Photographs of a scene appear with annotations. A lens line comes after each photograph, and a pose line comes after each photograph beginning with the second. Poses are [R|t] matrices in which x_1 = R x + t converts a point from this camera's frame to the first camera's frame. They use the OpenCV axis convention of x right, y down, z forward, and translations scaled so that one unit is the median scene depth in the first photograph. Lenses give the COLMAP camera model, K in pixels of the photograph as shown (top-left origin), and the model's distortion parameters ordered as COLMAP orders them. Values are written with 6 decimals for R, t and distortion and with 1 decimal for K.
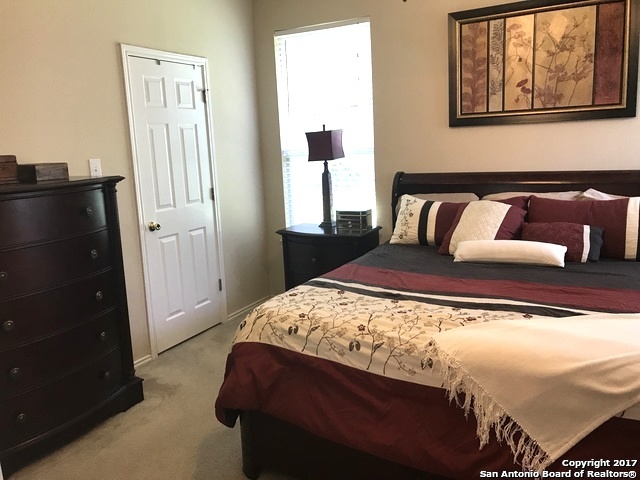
lens RADIAL K [[528.4, 0, 312.0], [0, 528.4, 234.3], [0, 0, 1]] dist [0.036782, -0.053562]
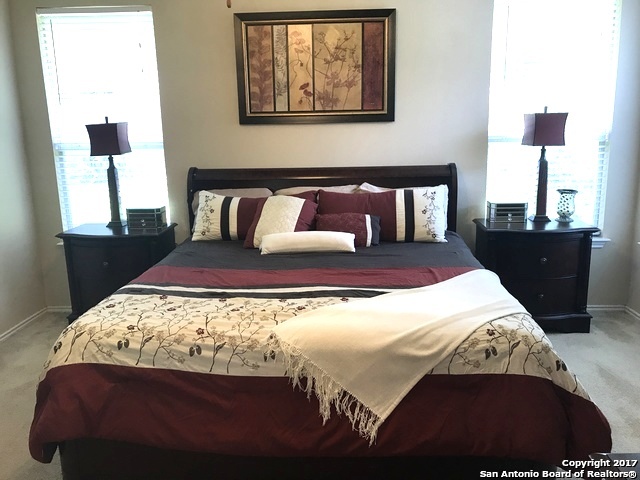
lens RADIAL K [[528.4, 0, 313.8], [0, 528.4, 233.6], [0, 0, 1]] dist [0.036782, -0.053562]
pose [[0.898305, -0.063066, 0.434823, -0.093596], [0.054375, 0.997994, 0.032413, -0.018762], [-0.435995, -0.005473, 0.899932, 0.007571]]
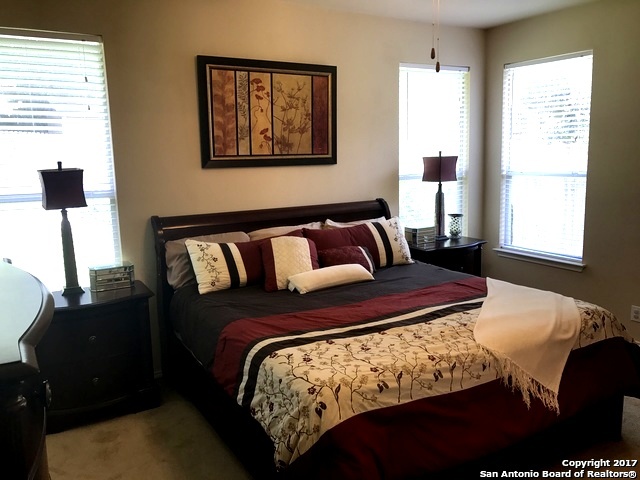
lens RADIAL K [[528.4, 0, 301.6], [0, 528.4, 242.4], [0, 0, 1]] dist [0.036782, -0.053562]
pose [[0.496187, -0.108962, 0.861351, -0.650963], [0.150340, 0.987890, 0.038365, -0.095027], [-0.855100, 0.110459, 0.506559, 0.447608]]
